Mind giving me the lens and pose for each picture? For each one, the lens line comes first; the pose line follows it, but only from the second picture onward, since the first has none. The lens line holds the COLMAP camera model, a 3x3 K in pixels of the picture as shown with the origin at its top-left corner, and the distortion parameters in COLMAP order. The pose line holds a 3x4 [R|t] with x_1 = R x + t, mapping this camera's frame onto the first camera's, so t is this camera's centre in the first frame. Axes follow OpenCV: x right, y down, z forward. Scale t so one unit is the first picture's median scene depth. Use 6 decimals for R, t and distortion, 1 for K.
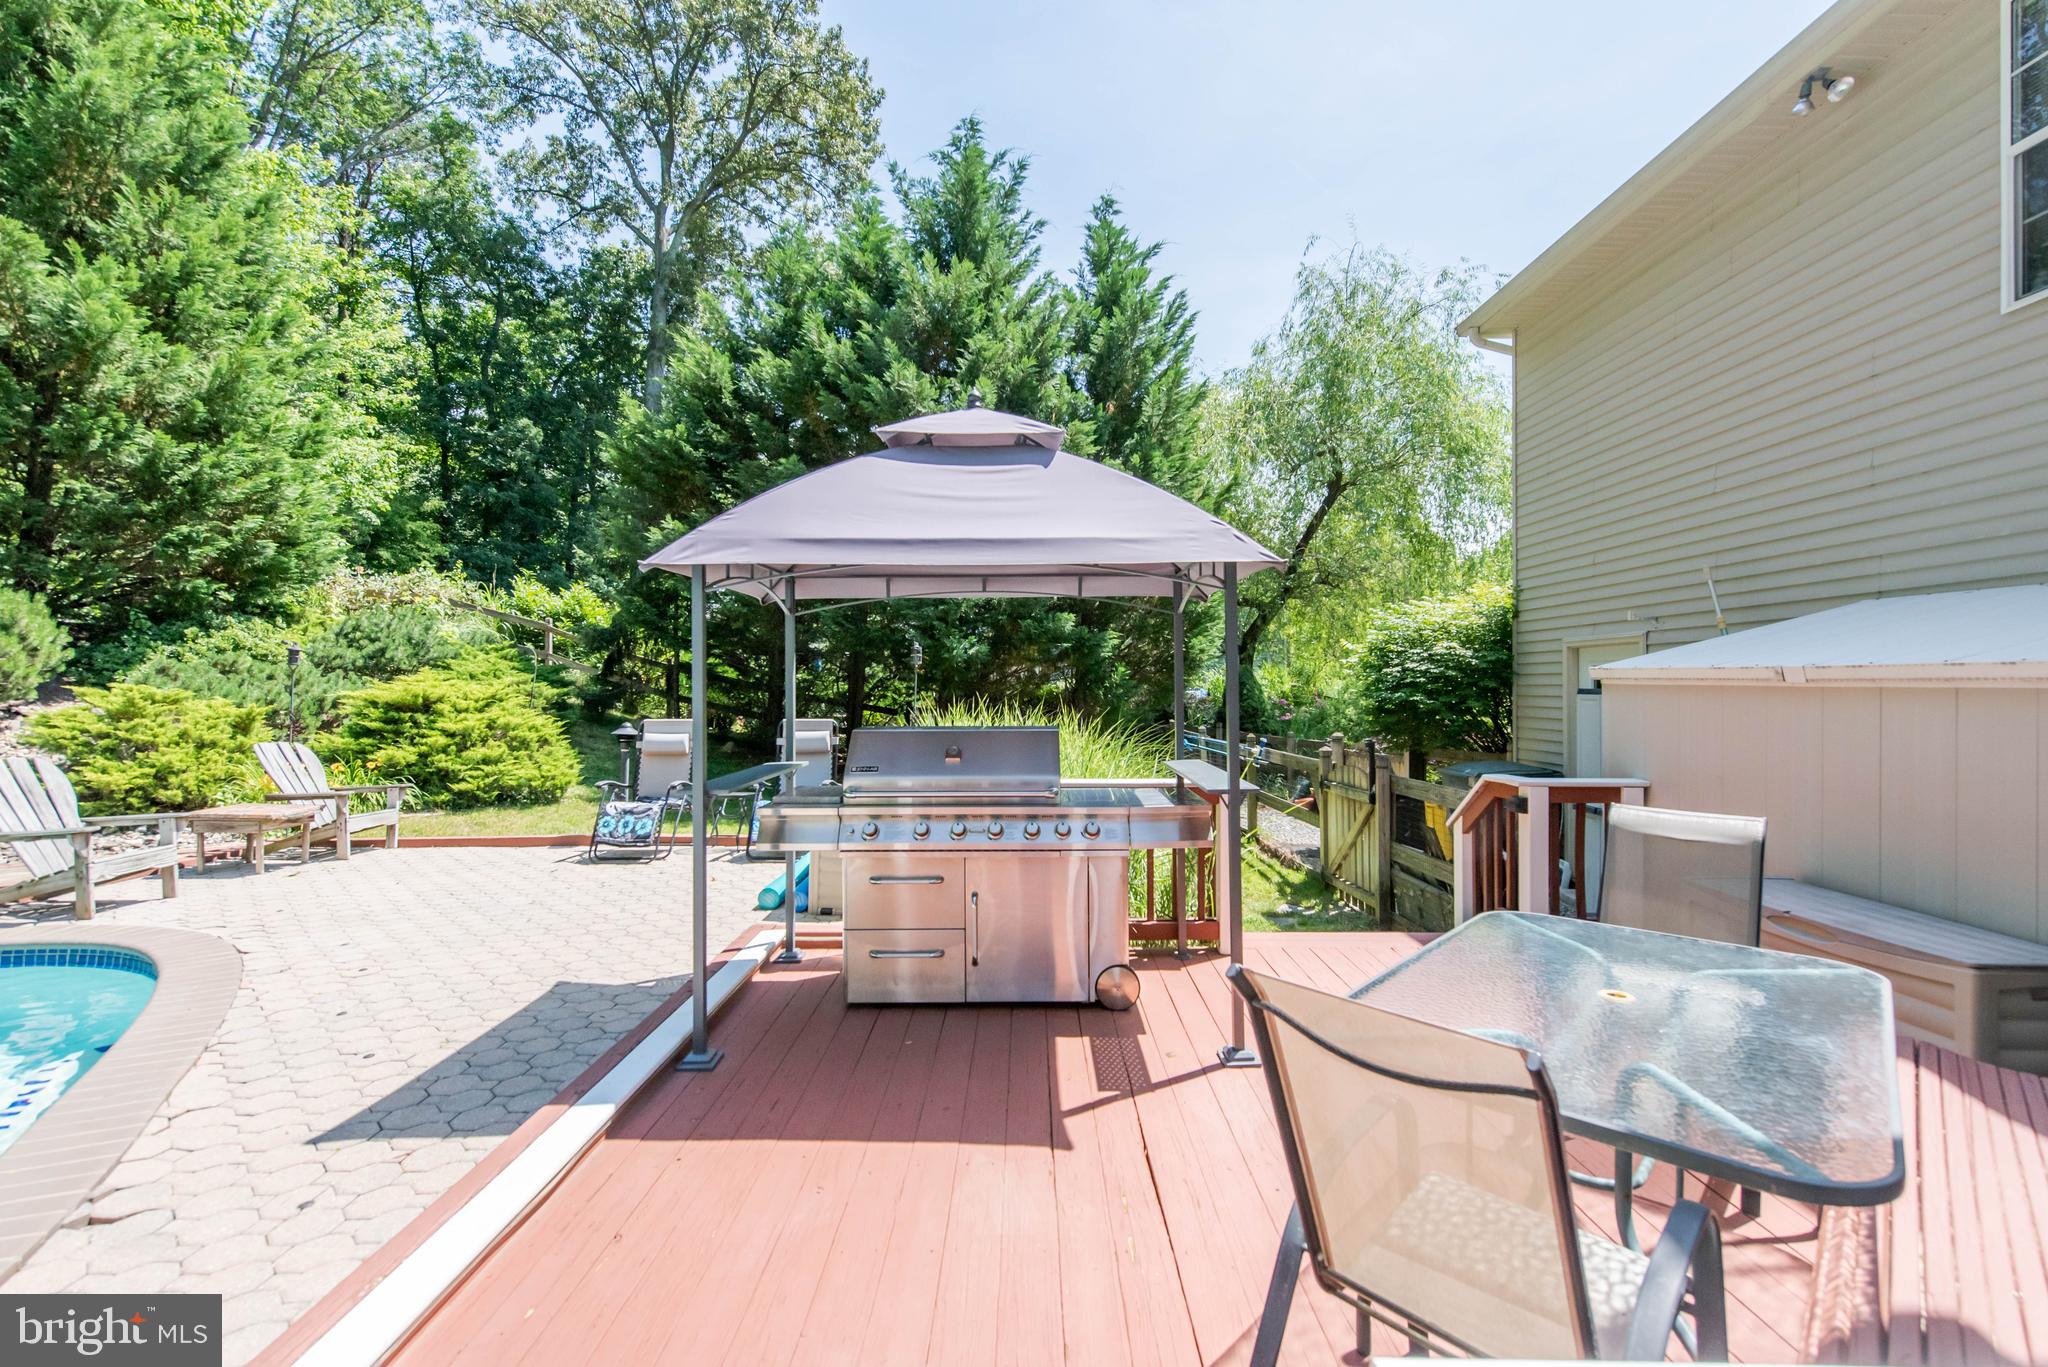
lens RADIAL K [[880.7, 0, 1032.3], [0, 880.7, 685.2], [0, 0, 1]] dist [0.006682, -0.000694]
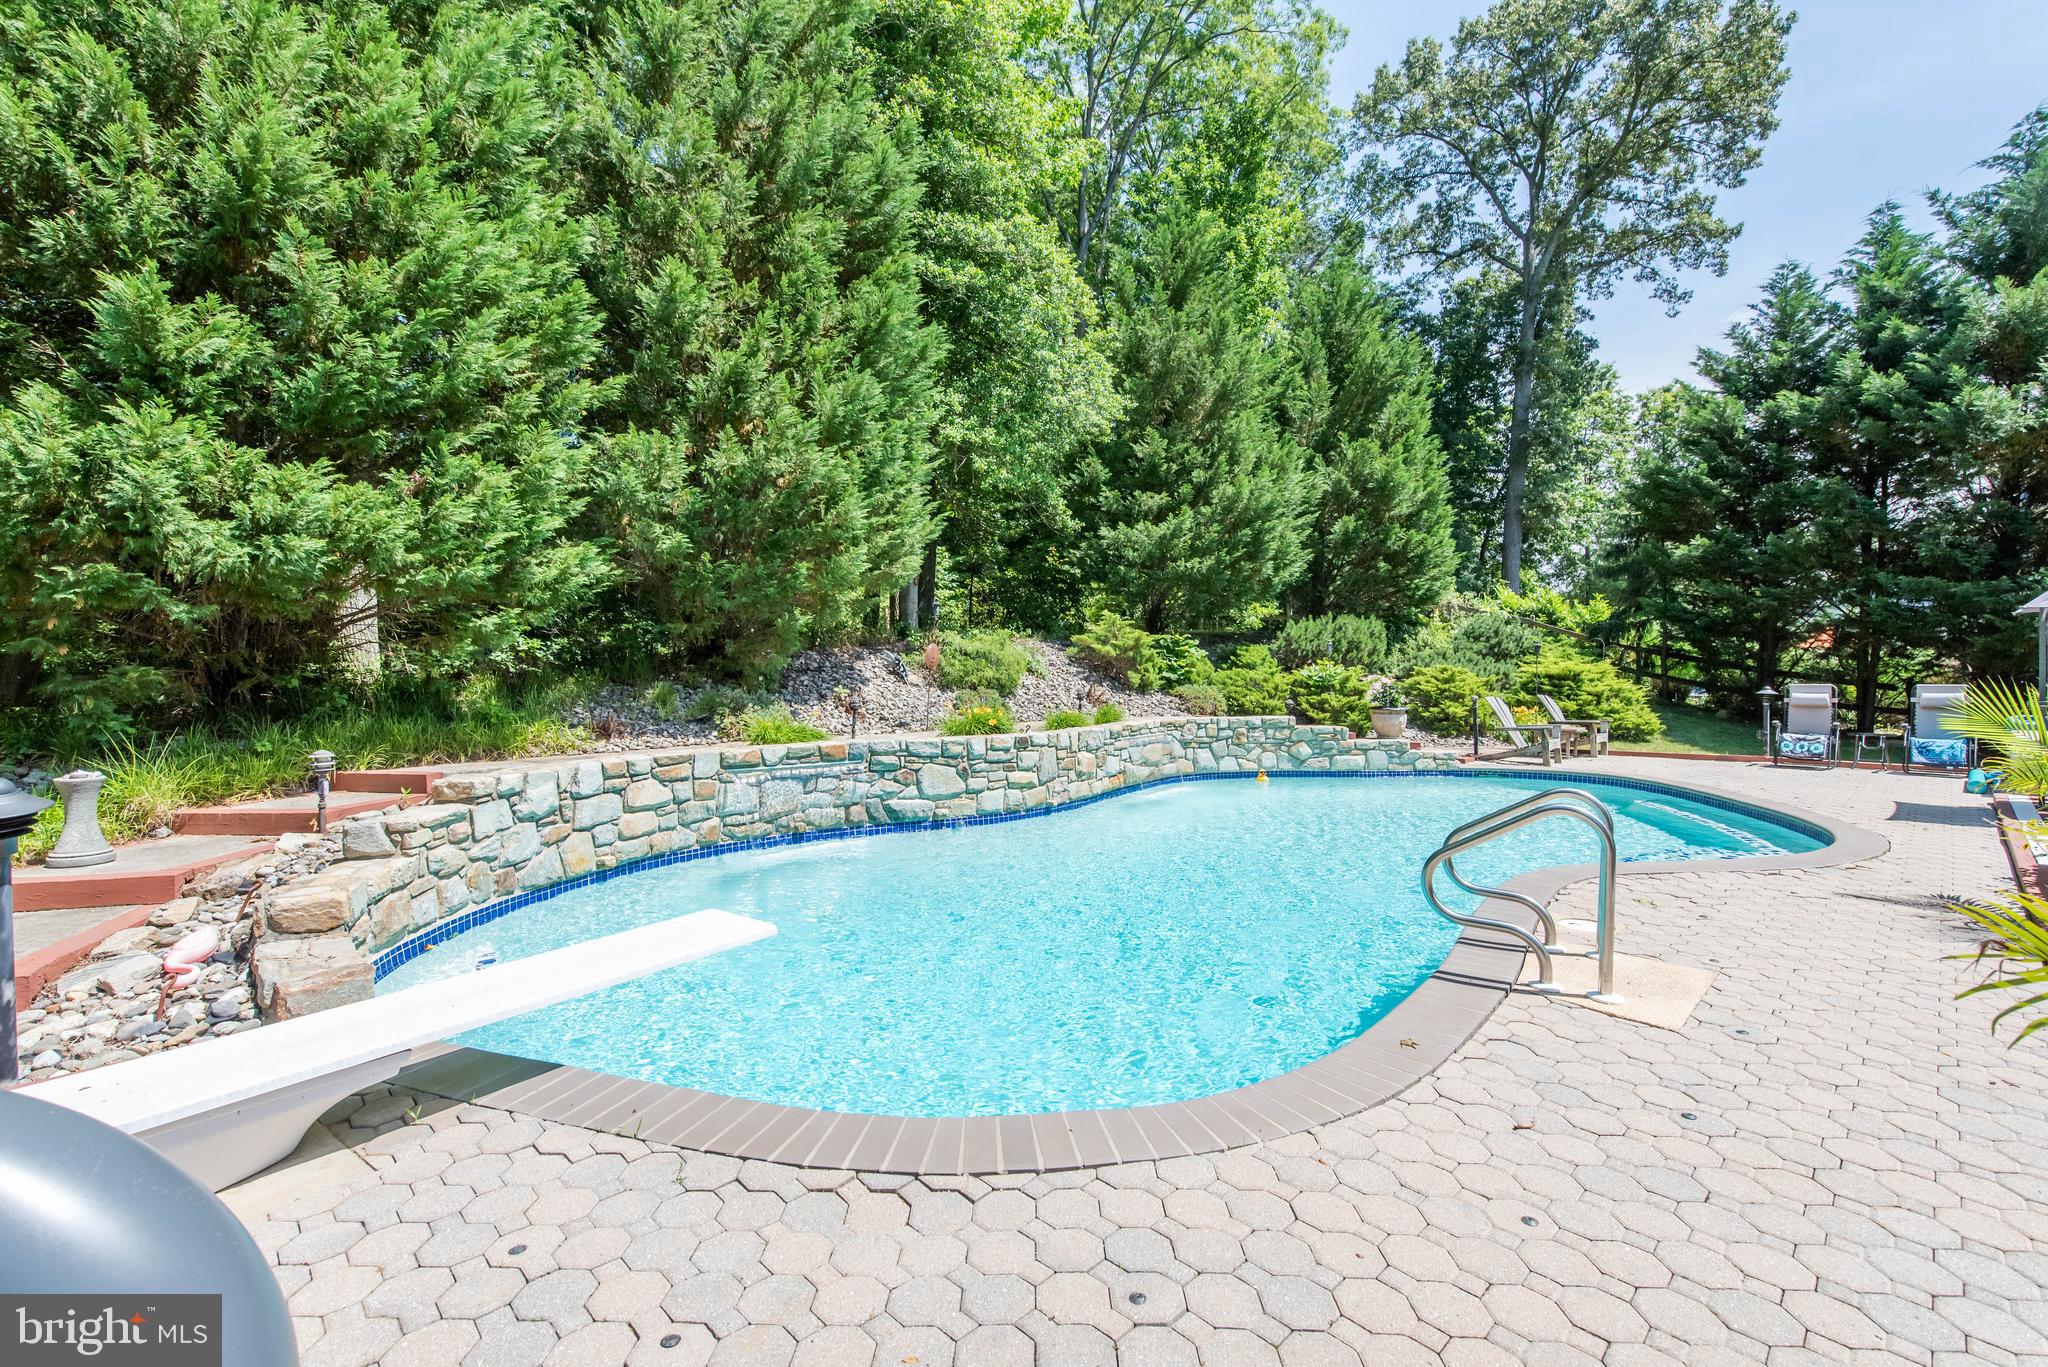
lens RADIAL K [[880.7, 0, 1032.3], [0, 880.7, 682.2], [0, 0, 1]] dist [0.006682, -0.000694]
pose [[0.690519, 0.003238, -0.723307, -0.156276], [0.008786, 0.999879, 0.012864, 0.002823], [0.723261, -0.015238, 0.690407, -0.712629]]
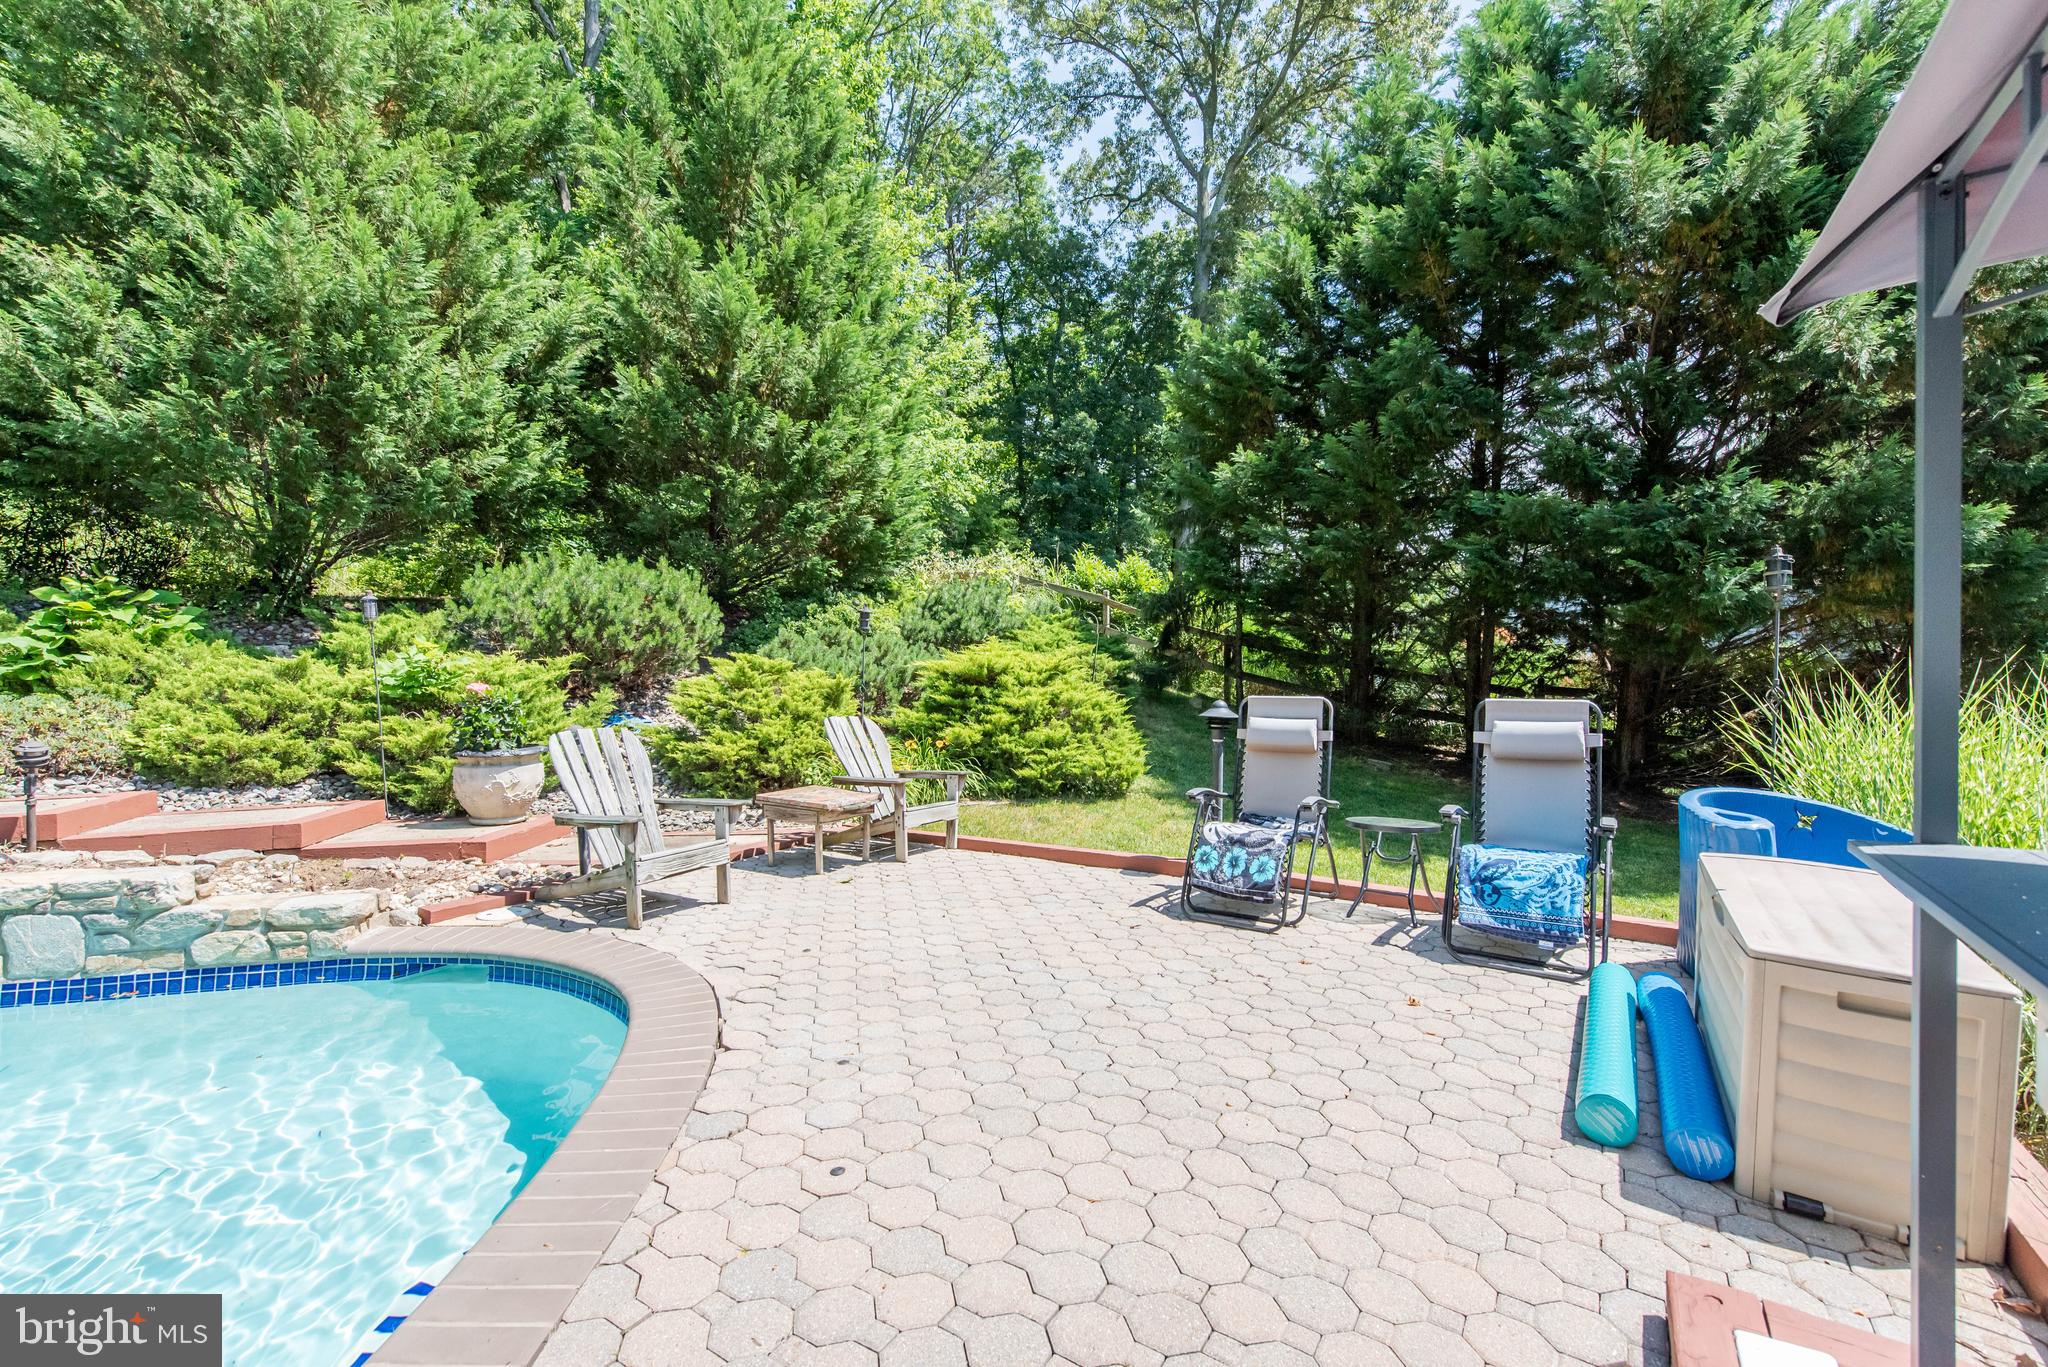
lens RADIAL K [[880.7, 0, 1029.6], [0, 880.7, 682.2], [0, 0, 1]] dist [0.006682, -0.000694]
pose [[0.835672, 0.003818, -0.549216, -0.144400], [0.006062, 0.999851, 0.016174, 0.011364], [0.549195, -0.016846, 0.835524, 0.240871]]
